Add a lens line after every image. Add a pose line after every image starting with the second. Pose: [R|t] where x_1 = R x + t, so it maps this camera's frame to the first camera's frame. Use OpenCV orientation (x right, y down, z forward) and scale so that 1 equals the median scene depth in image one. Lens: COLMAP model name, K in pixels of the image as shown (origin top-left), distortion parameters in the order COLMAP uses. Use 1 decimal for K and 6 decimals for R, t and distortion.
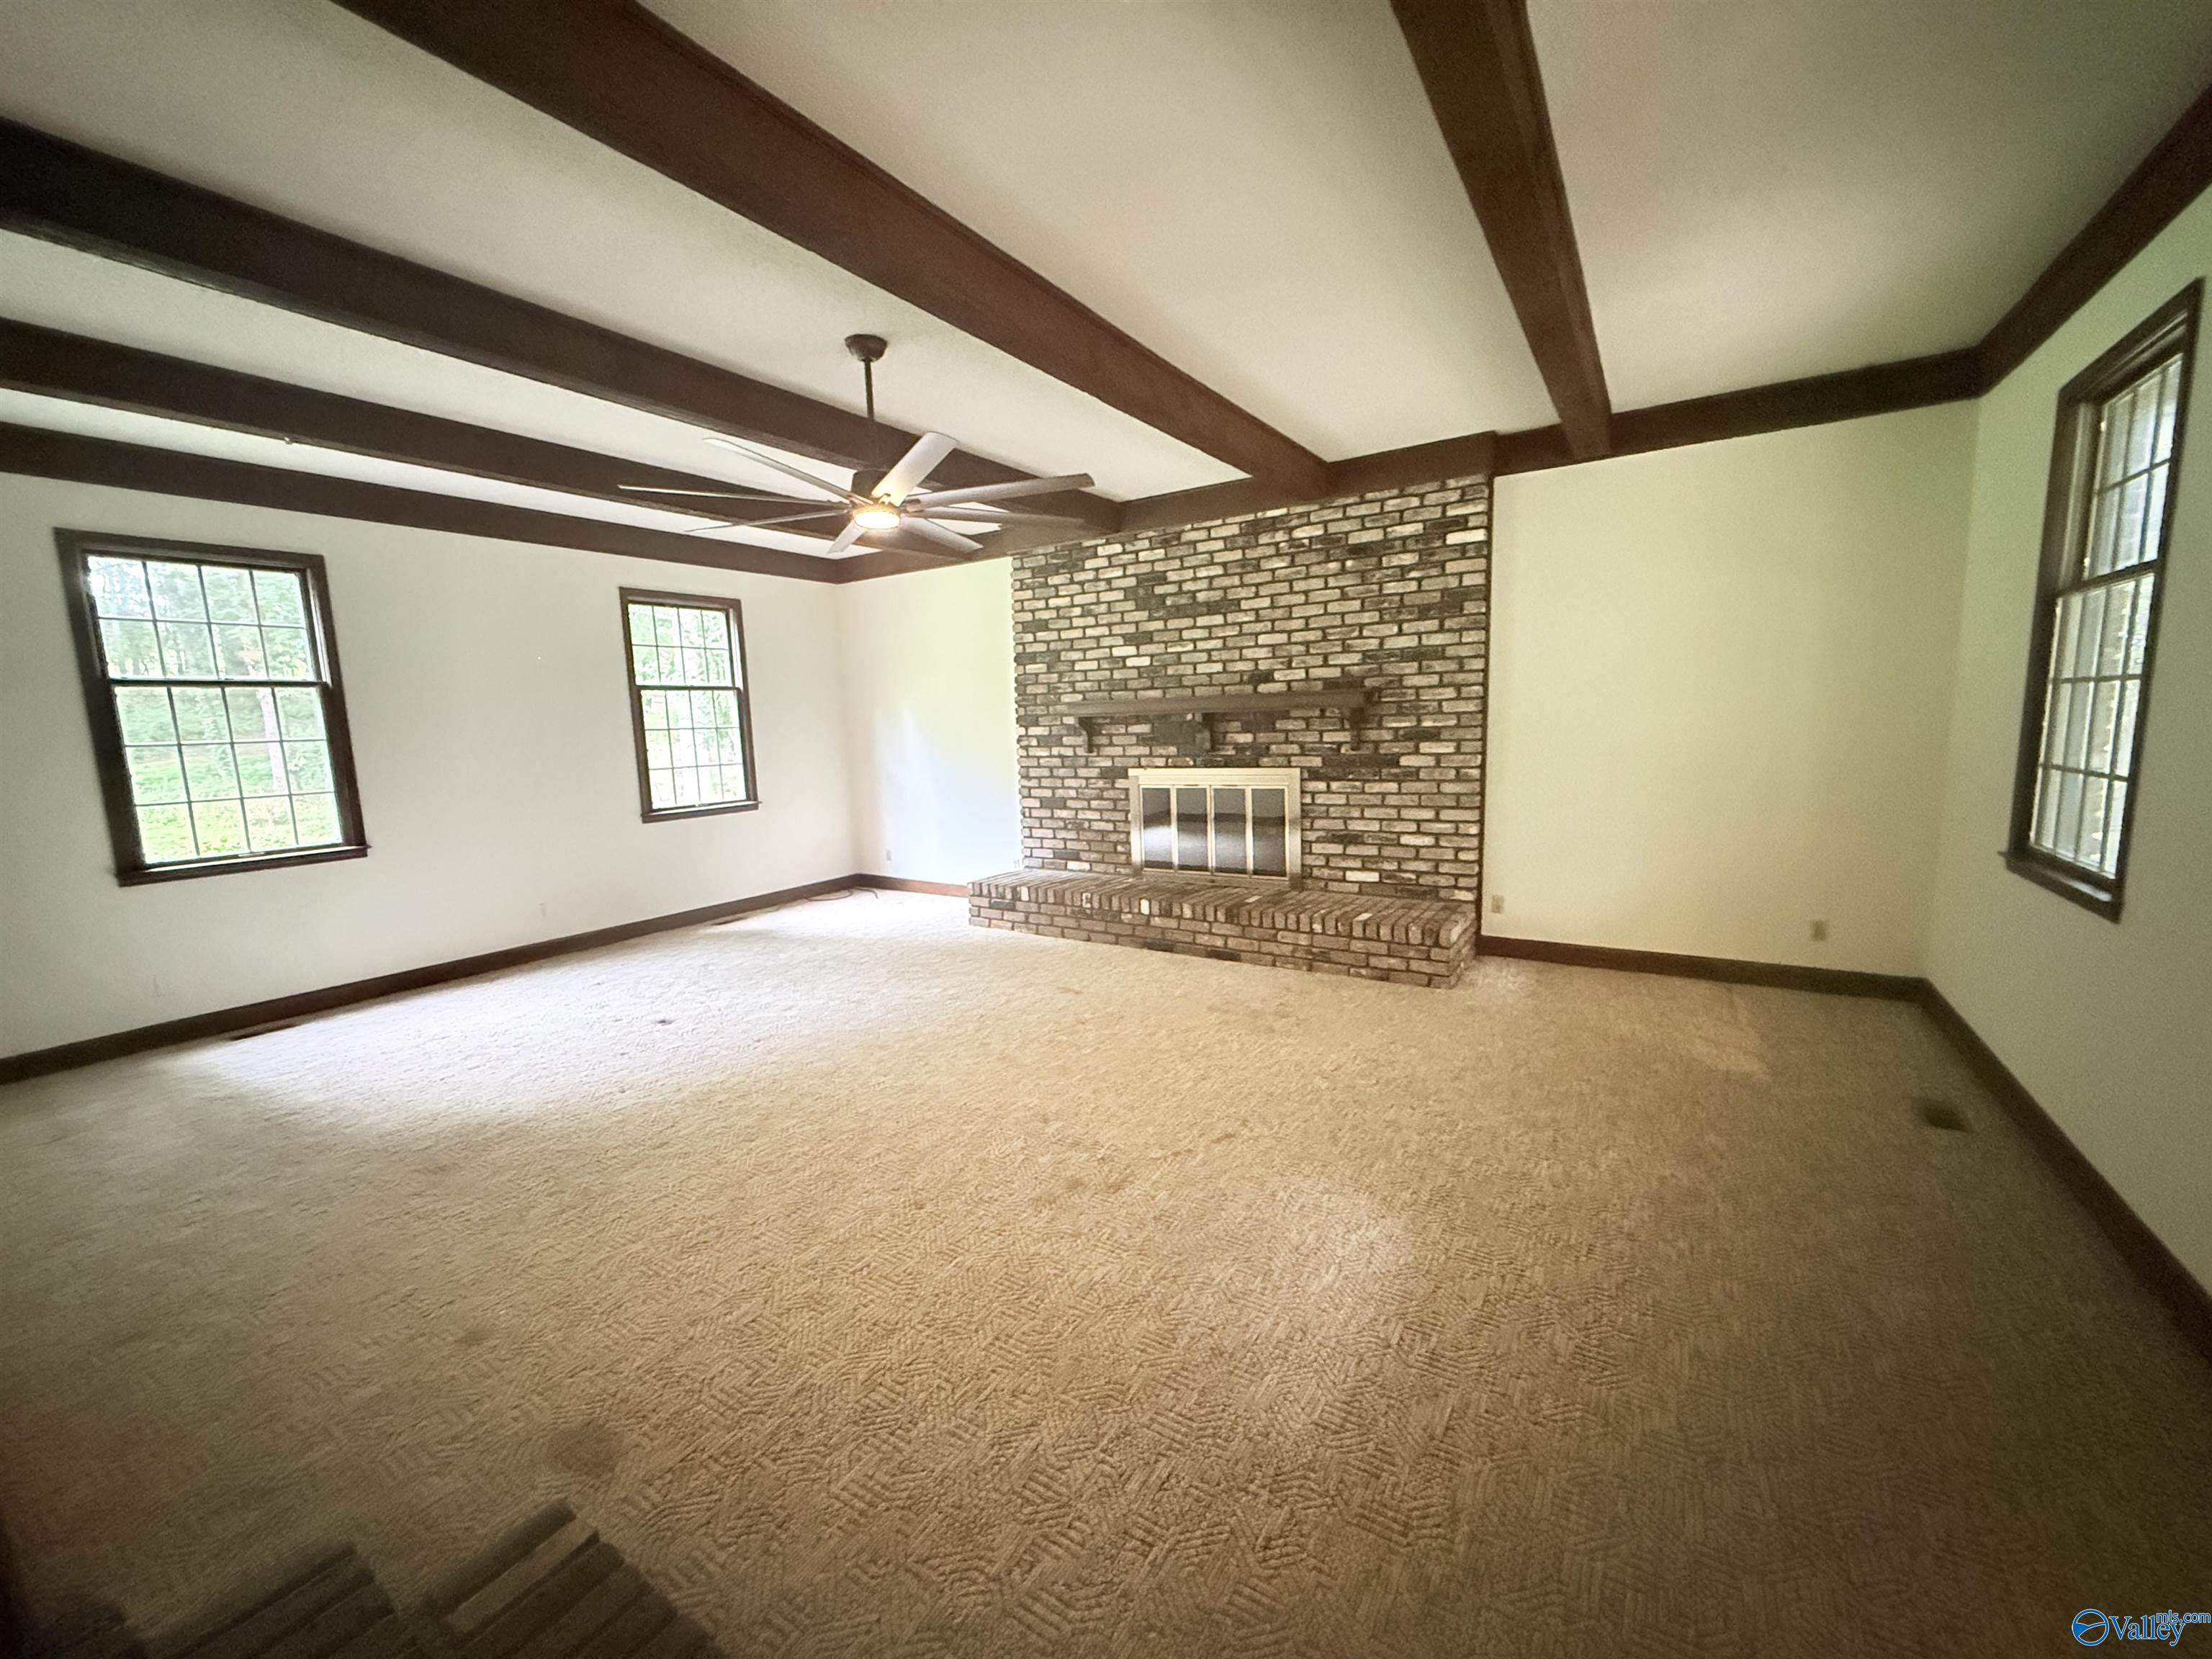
lens RADIAL K [[875.0, 0, 1108.7], [0, 875.0, 839.8], [0, 0, 1]] dist [-0.002390, 0.000843]
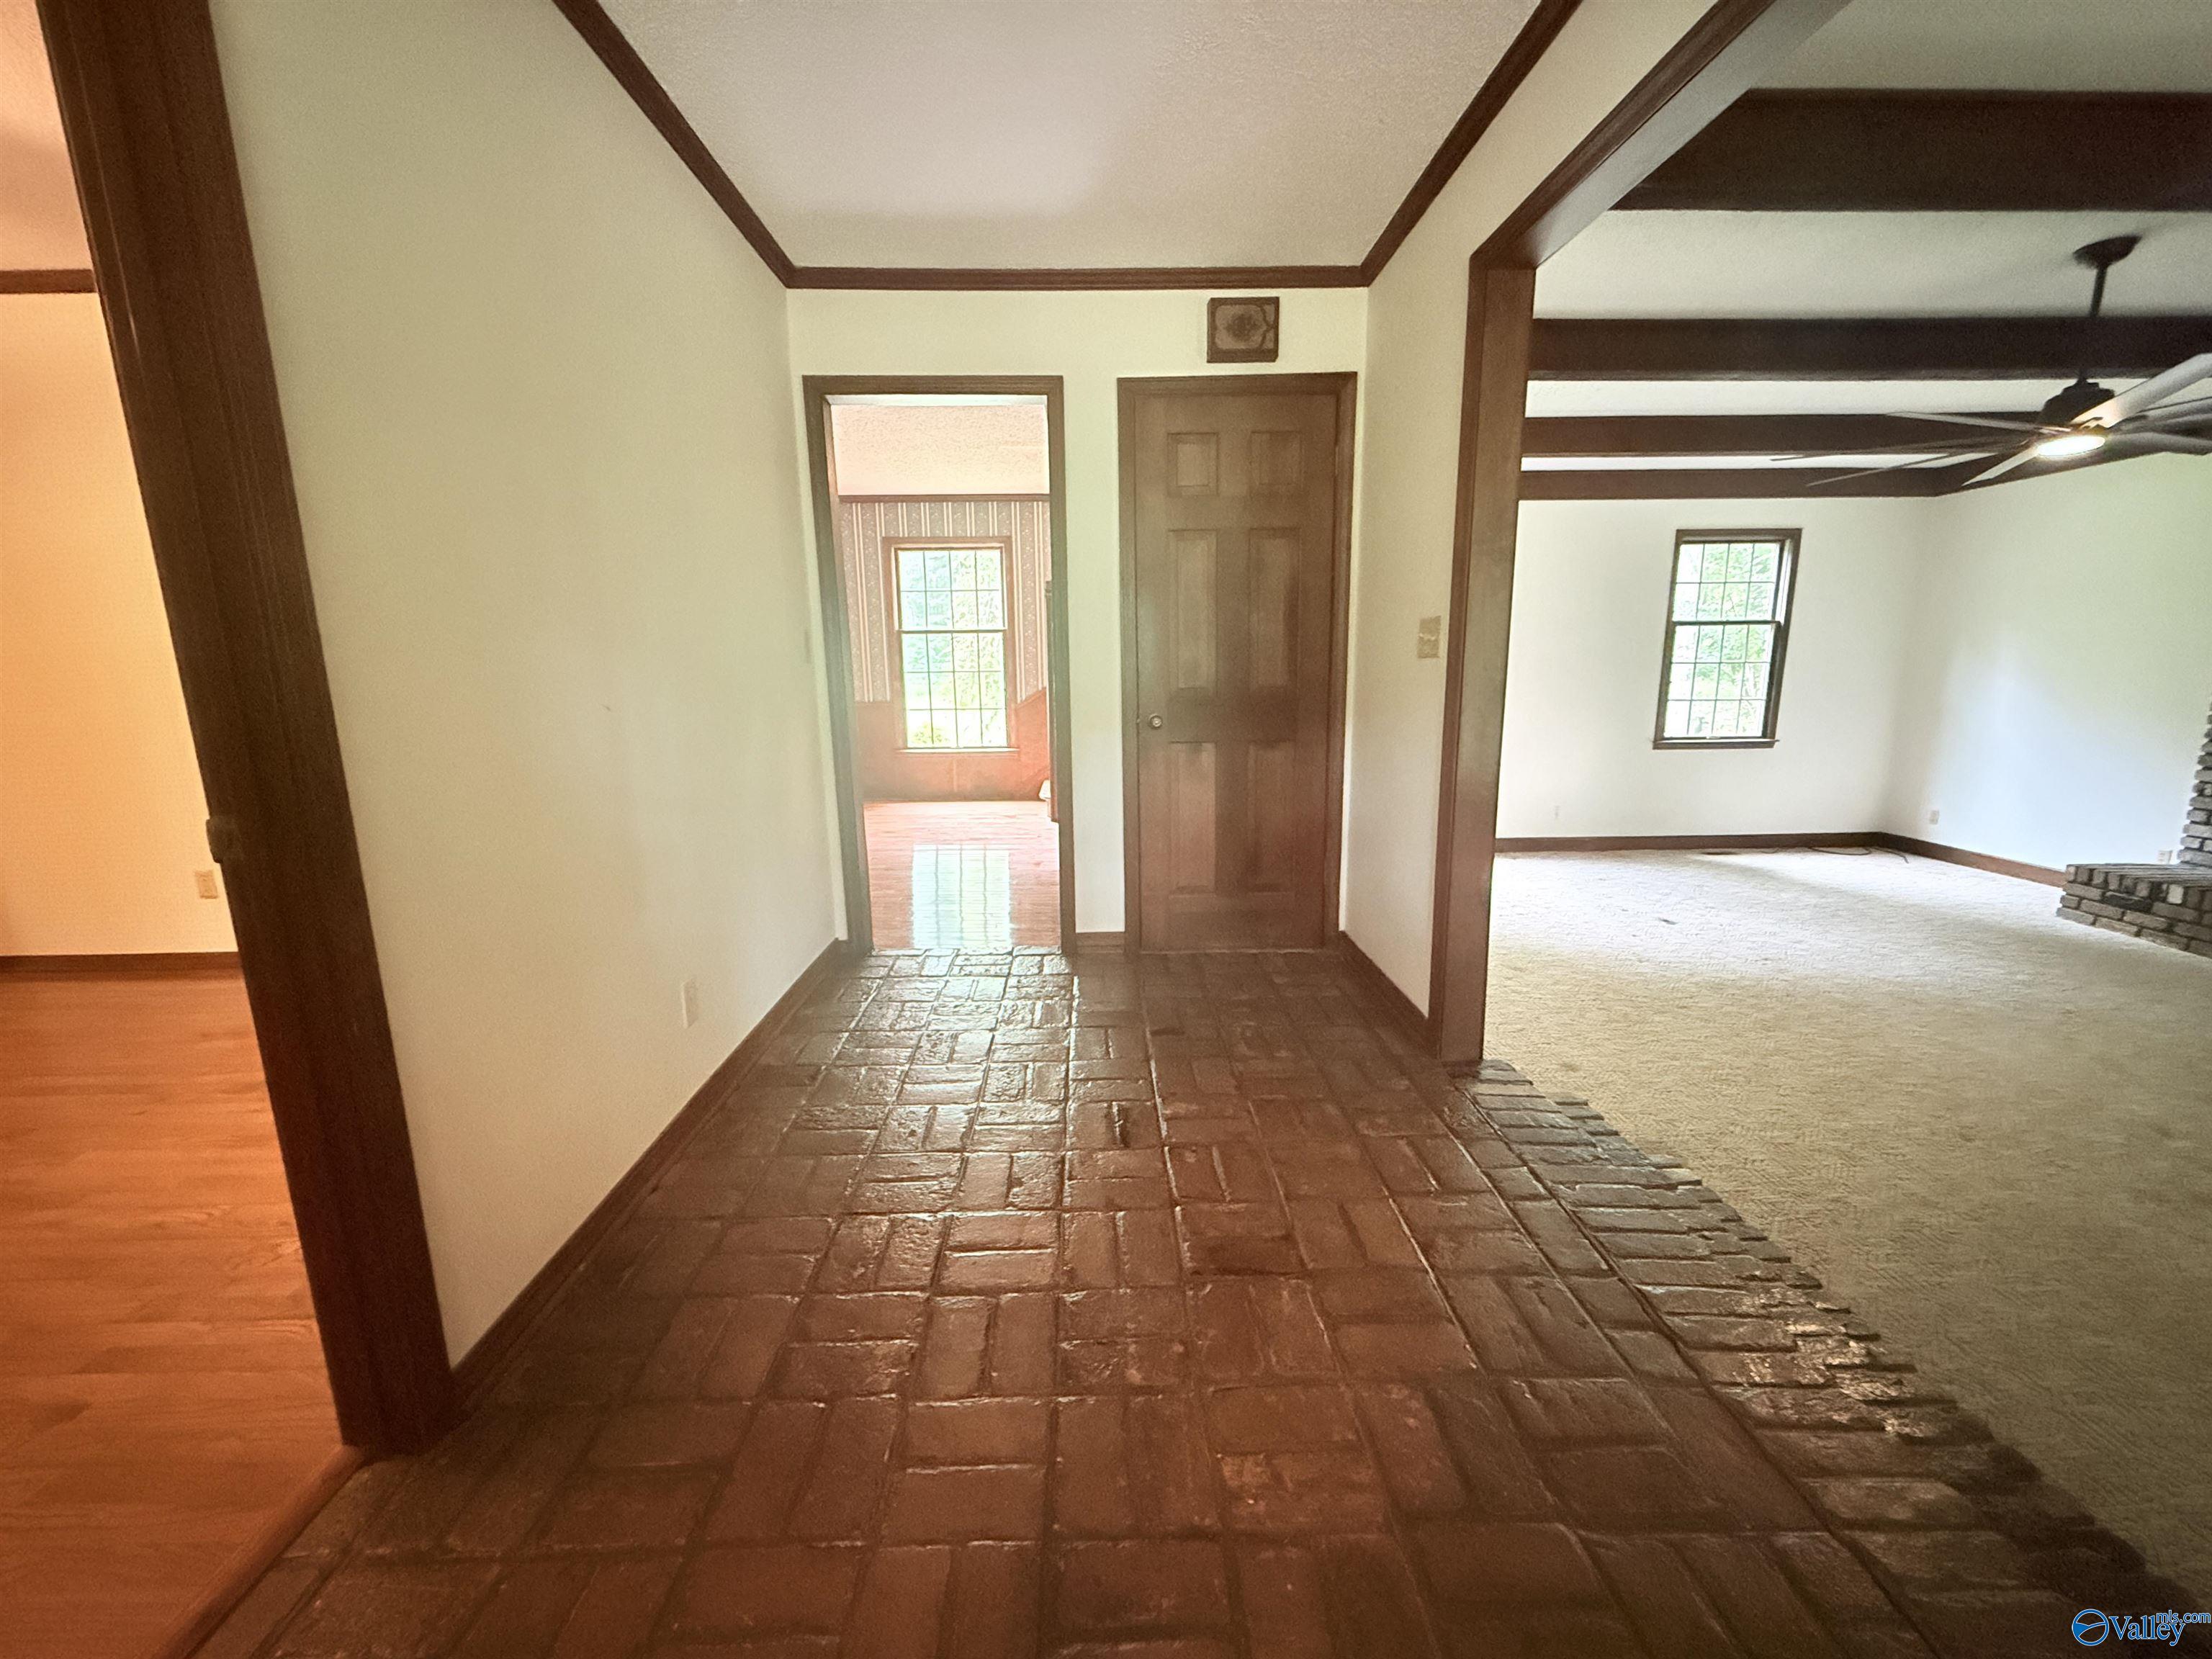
lens RADIAL K [[875.0, 0, 1102.9], [0, 875.0, 832.6], [0, 0, 1]] dist [-0.002390, 0.000843]
pose [[0.549497, 0.182252, -0.815375, 0.000532], [-0.122027, 0.982960, 0.137475, 0.018261], [0.826536, 0.023956, 0.562373, -0.192569]]
